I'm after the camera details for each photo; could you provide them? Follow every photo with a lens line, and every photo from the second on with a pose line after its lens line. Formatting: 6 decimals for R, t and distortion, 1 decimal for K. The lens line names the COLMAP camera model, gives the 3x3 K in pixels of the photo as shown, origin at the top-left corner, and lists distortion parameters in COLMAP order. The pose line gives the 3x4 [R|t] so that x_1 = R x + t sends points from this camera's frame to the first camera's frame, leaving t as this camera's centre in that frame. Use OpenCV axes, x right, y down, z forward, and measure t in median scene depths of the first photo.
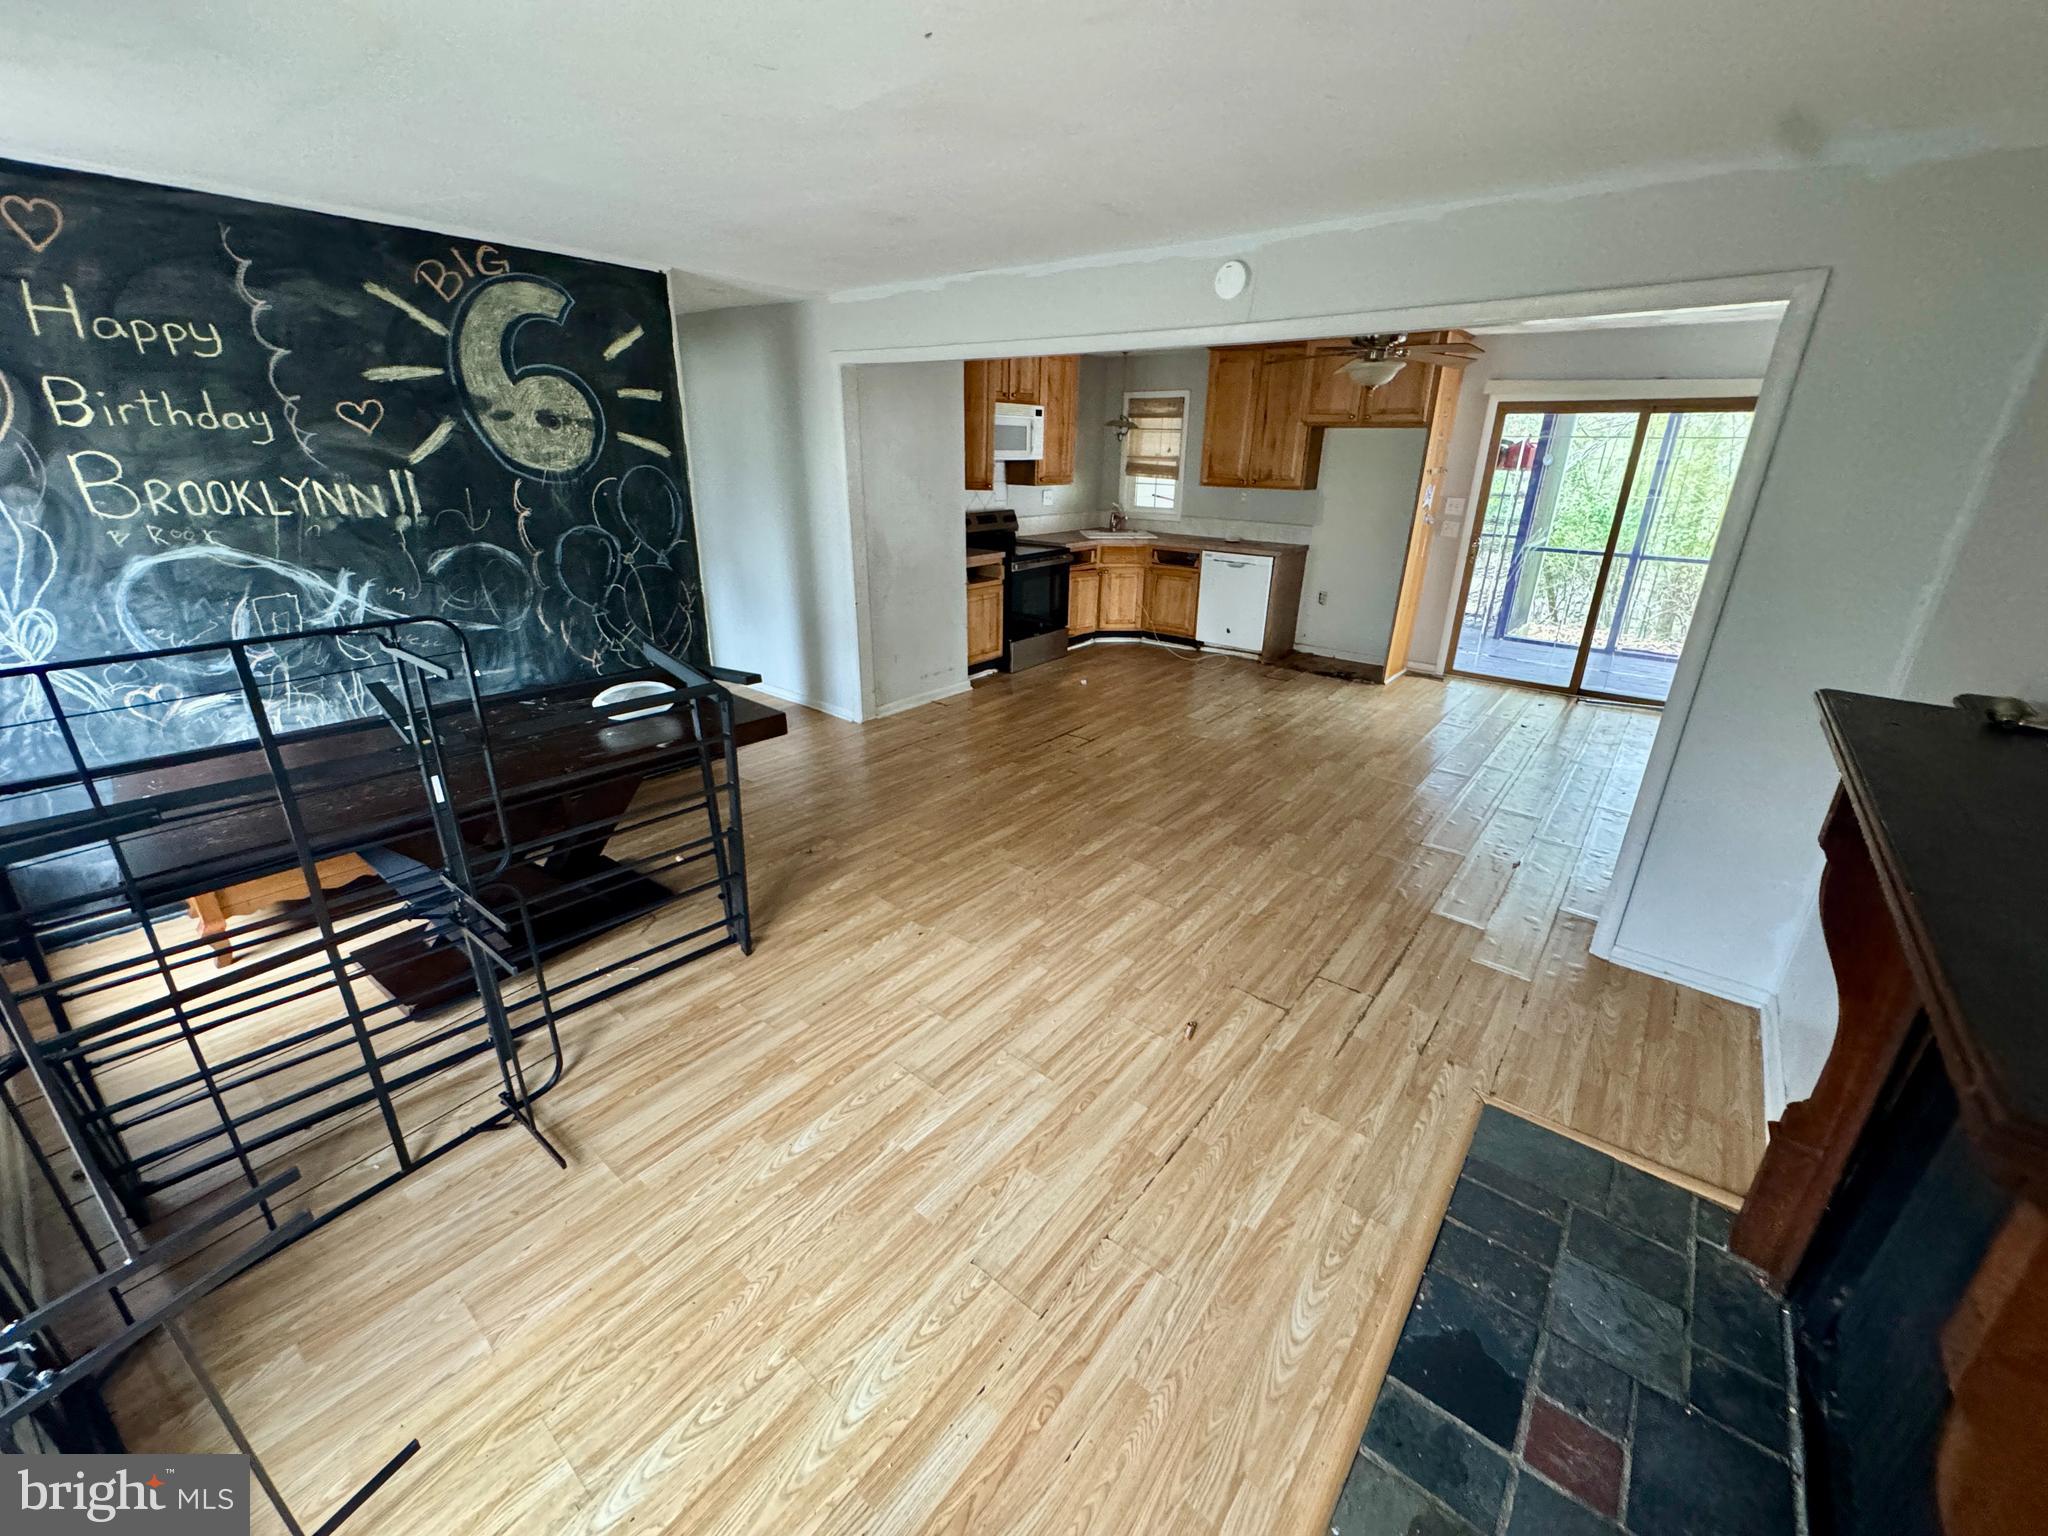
lens RADIAL K [[817.4, 0, 1022.6], [0, 817.4, 766.1], [0, 0, 1]] dist [-0.002824, -0.000368]
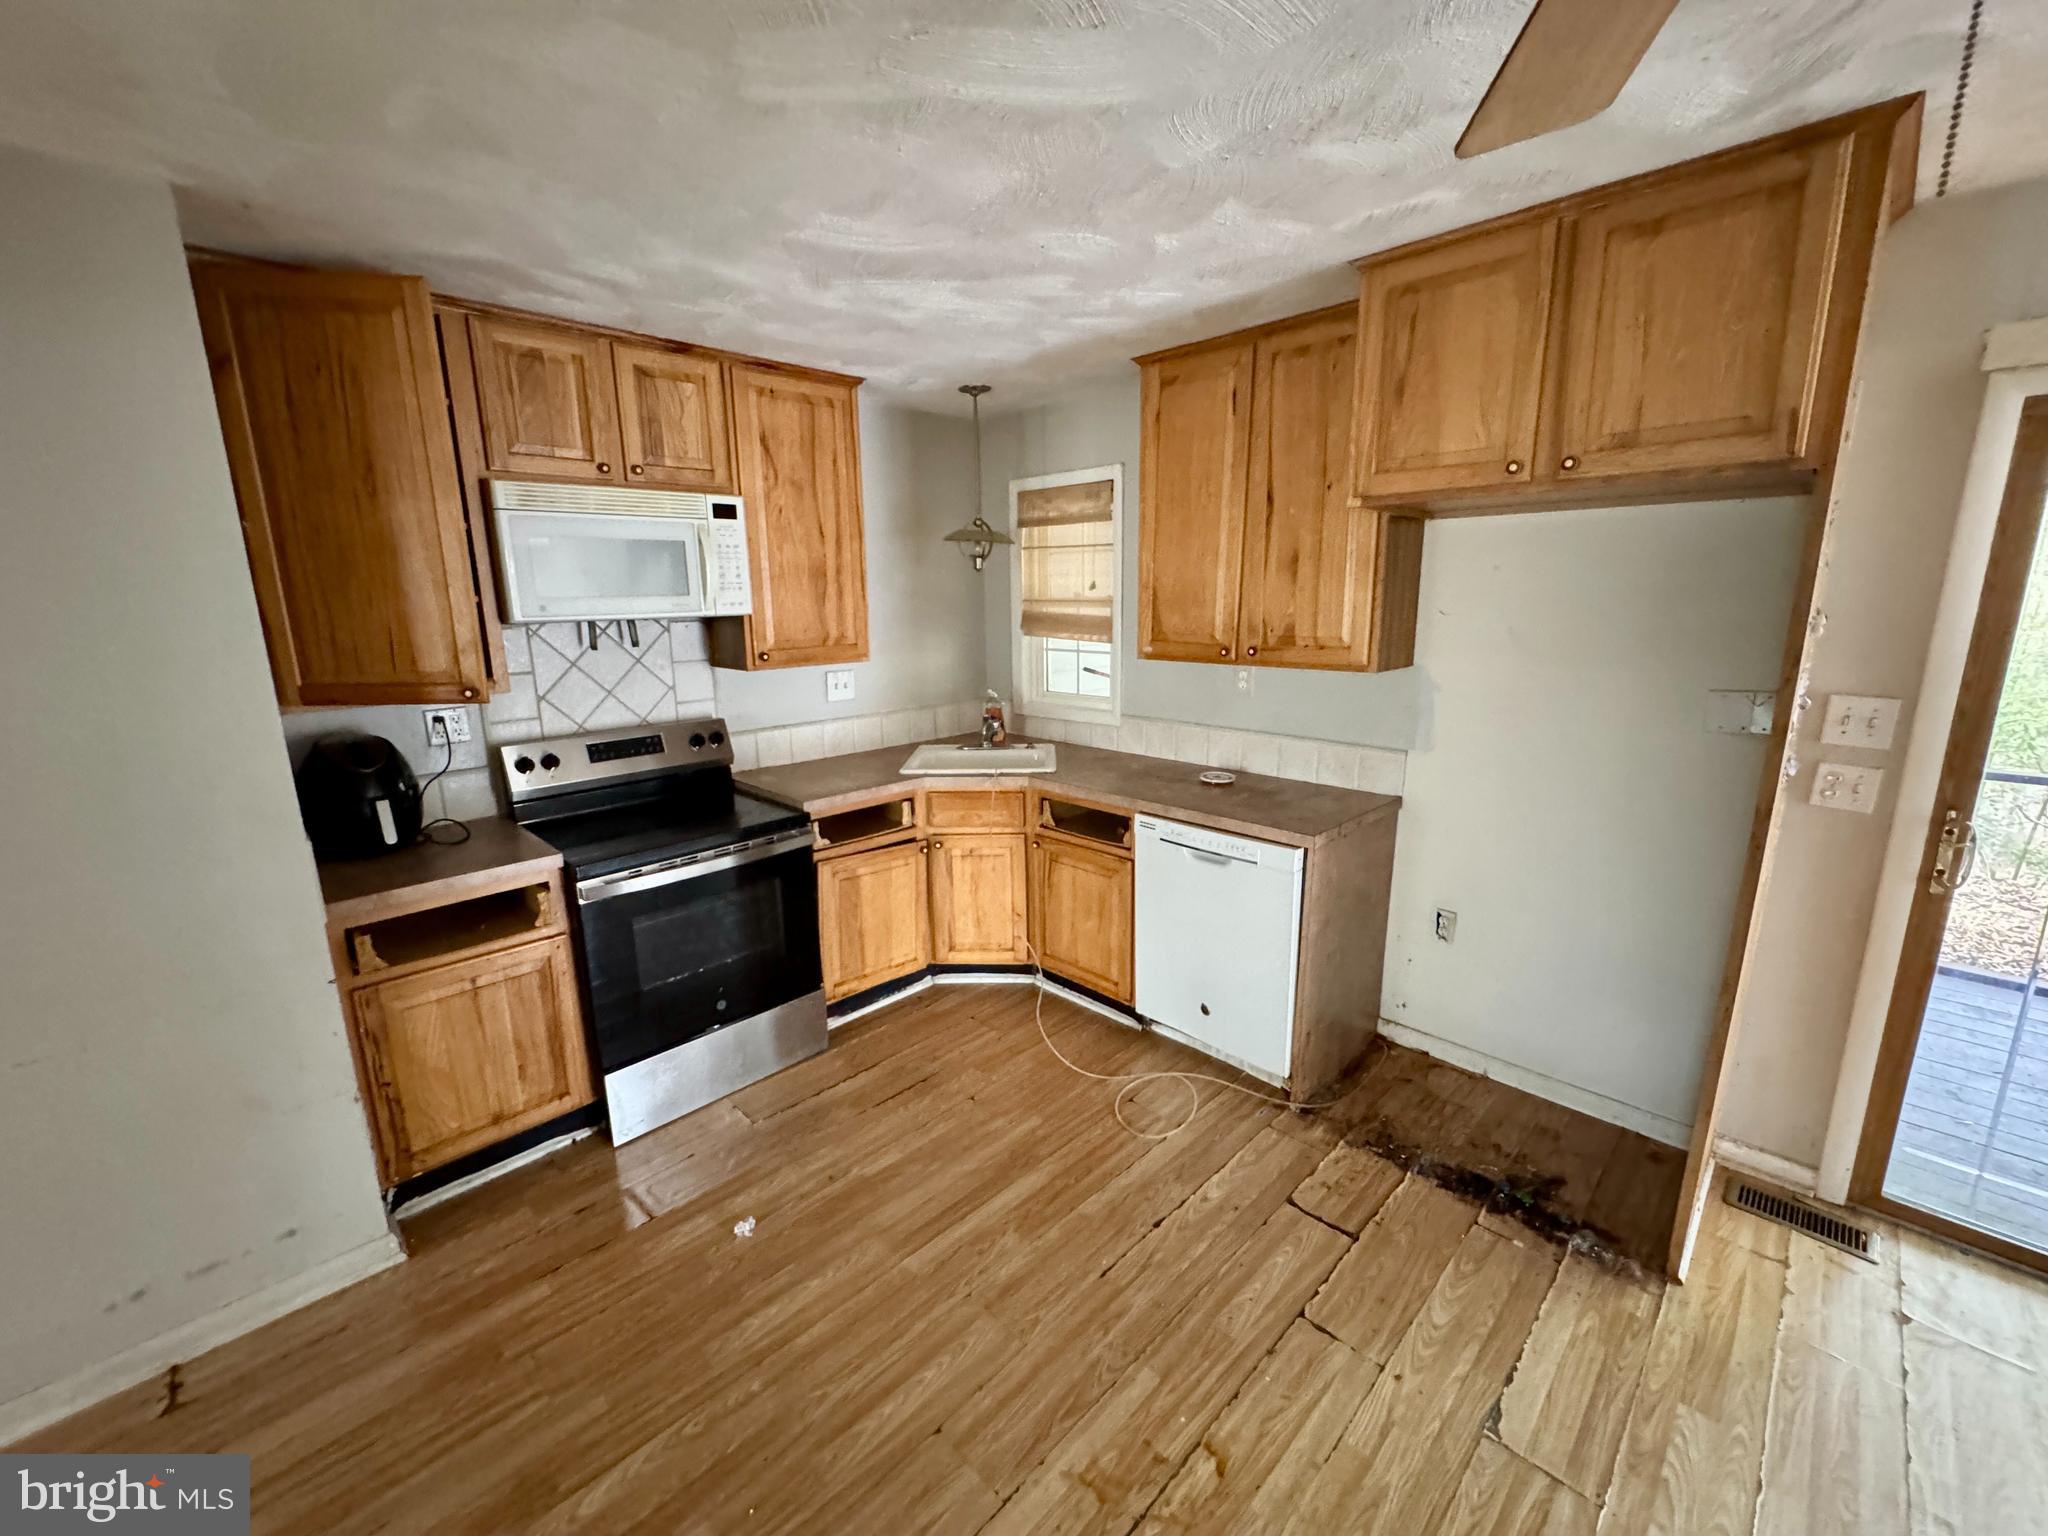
lens RADIAL K [[817.4, 0, 1022.6], [0, 817.4, 766.1], [0, 0, 1]] dist [-0.002824, -0.000368]
pose [[0.993397, -0.005167, -0.114607, 0.212129], [-0.013243, 0.987142, -0.159296, -0.221302], [0.113957, 0.159762, 0.980556, 0.585001]]
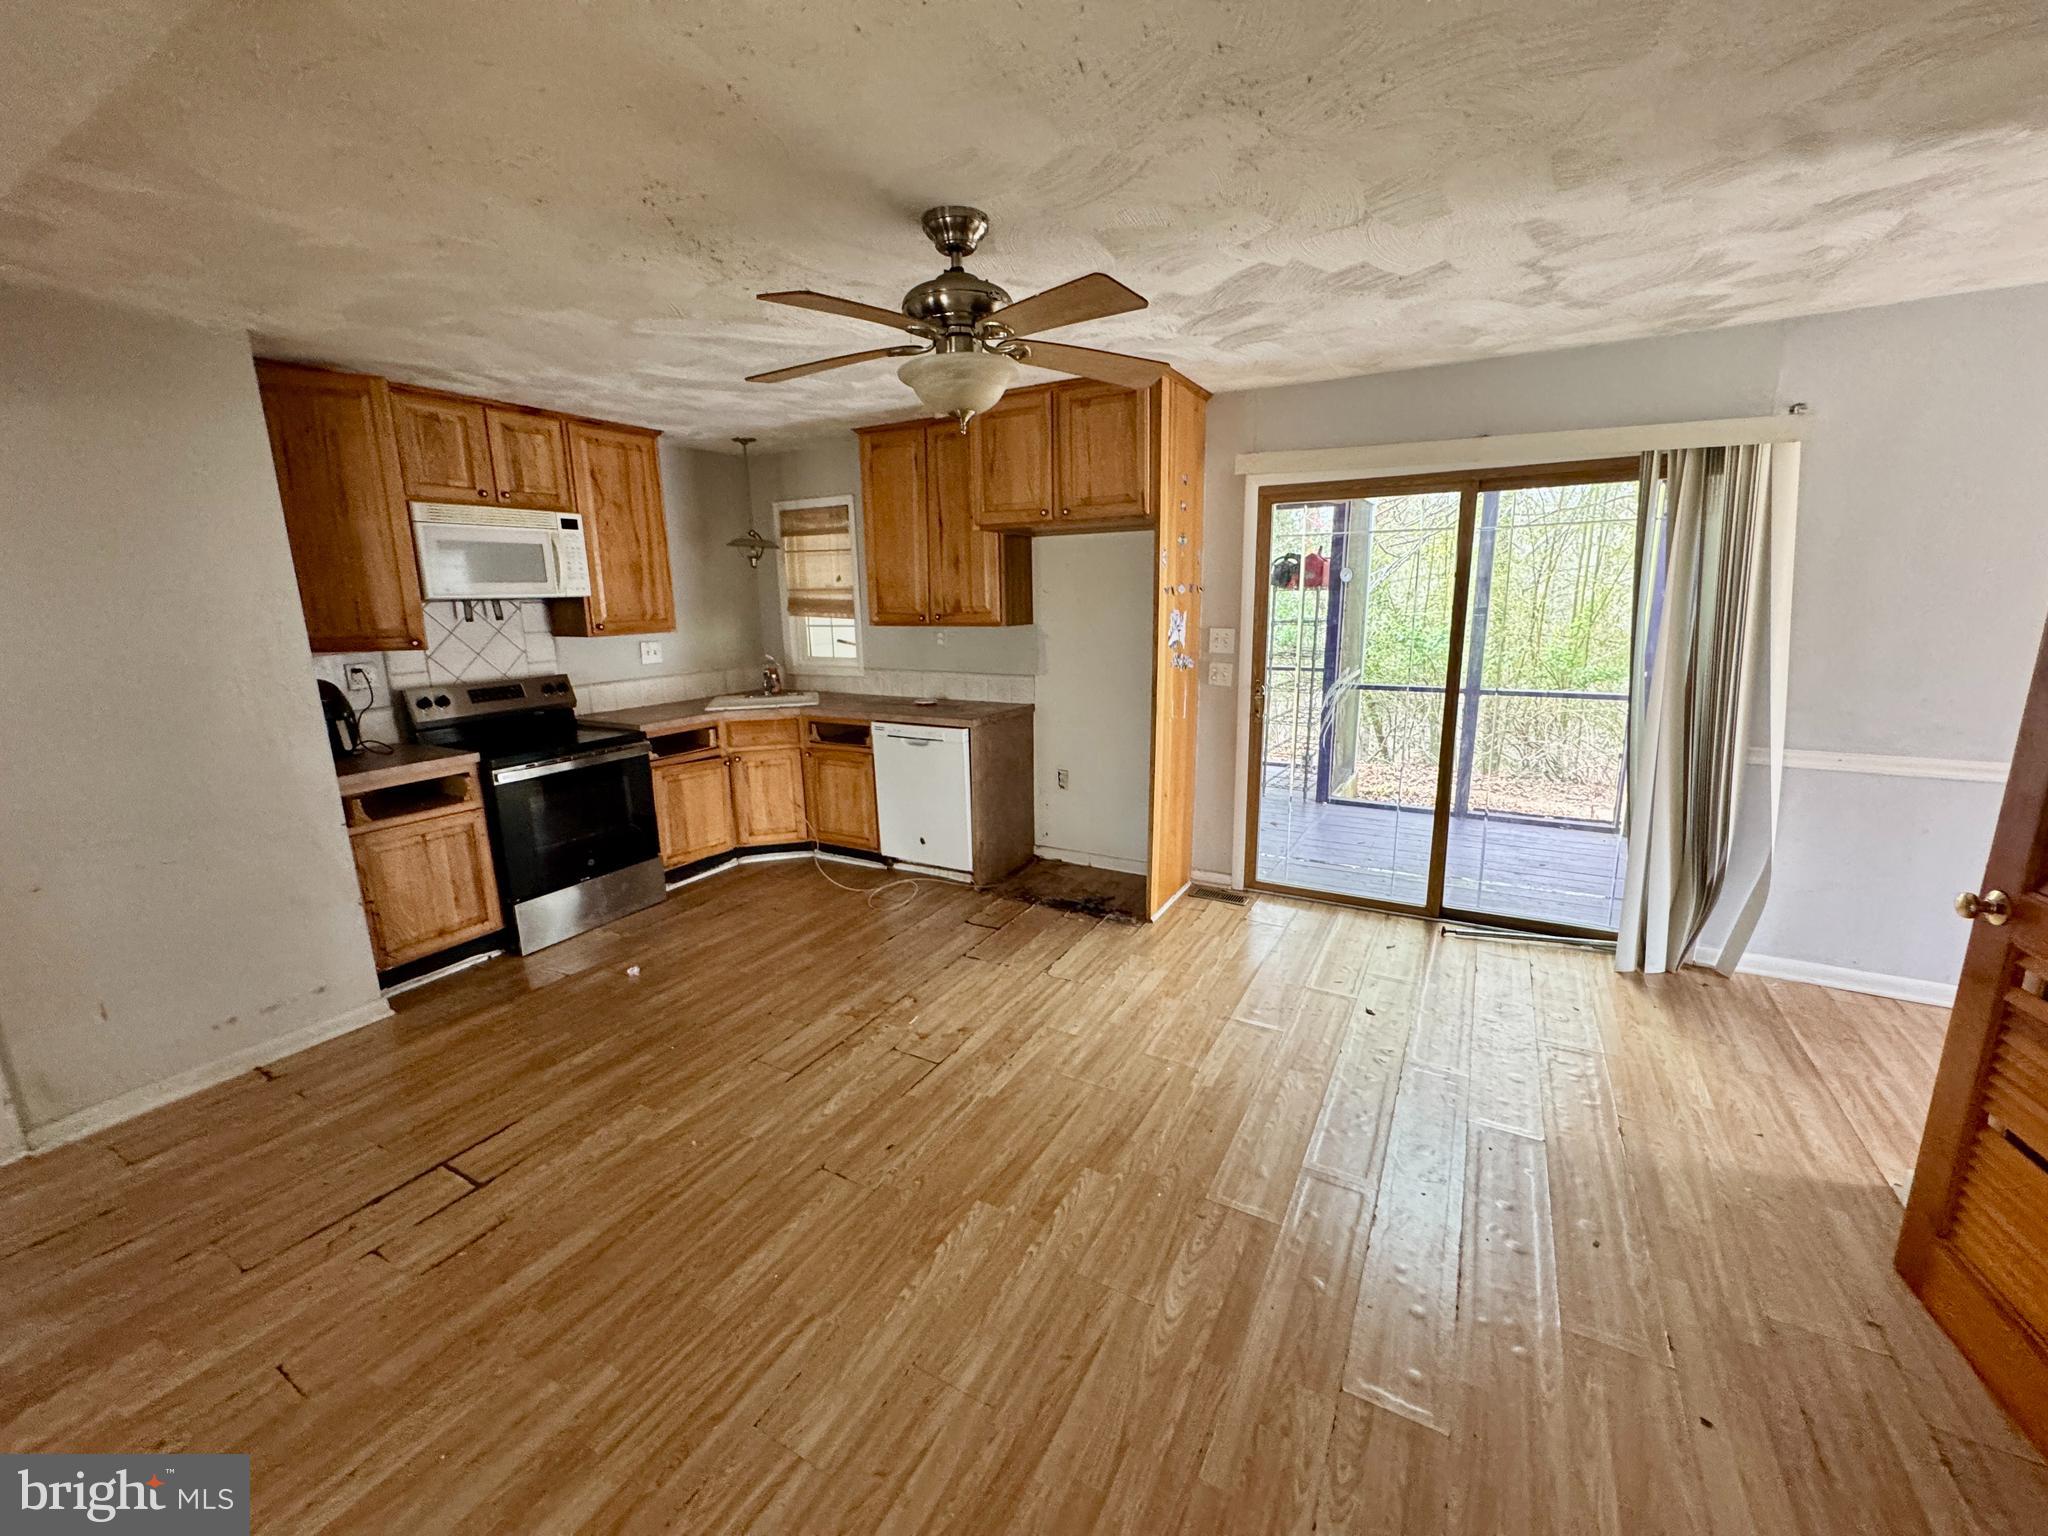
lens RADIAL K [[817.4, 0, 1022.6], [0, 817.4, 766.1], [0, 0, 1]] dist [-0.002824, -0.000368]
pose [[0.985919, -0.066070, 0.153617, 0.237608], [0.090066, 0.983814, -0.154913, -0.118568], [-0.140895, 0.166568, 0.975912, 0.358388]]
